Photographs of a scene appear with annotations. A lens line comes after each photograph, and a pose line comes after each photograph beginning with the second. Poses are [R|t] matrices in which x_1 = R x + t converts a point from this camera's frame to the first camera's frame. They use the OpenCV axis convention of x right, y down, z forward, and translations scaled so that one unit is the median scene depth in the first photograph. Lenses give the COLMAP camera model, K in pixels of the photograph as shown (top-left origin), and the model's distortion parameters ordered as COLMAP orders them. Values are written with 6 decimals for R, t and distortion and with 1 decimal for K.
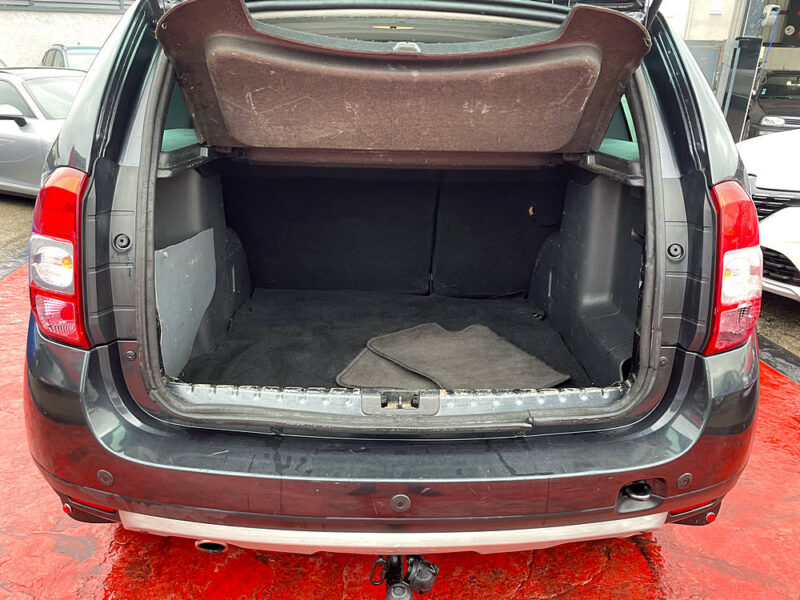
lens RADIAL K [[600.2, 0, 398.2], [0, 600.2, 300.7], [0, 0, 1]] dist [0.027546, -0.041404]
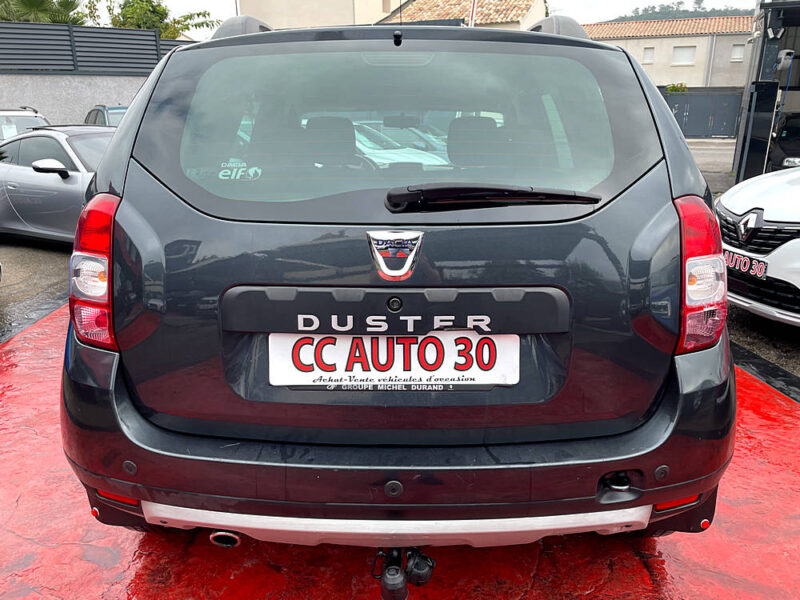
lens RADIAL K [[600.2, 0, 401.3], [0, 600.2, 301.7], [0, 0, 1]] dist [0.027546, -0.041404]
pose [[0.999092, -0.011001, -0.041169, 0.043161], [0.007770, 0.996937, -0.077822, 0.053181], [0.041899, 0.077431, 0.996117, -0.075360]]
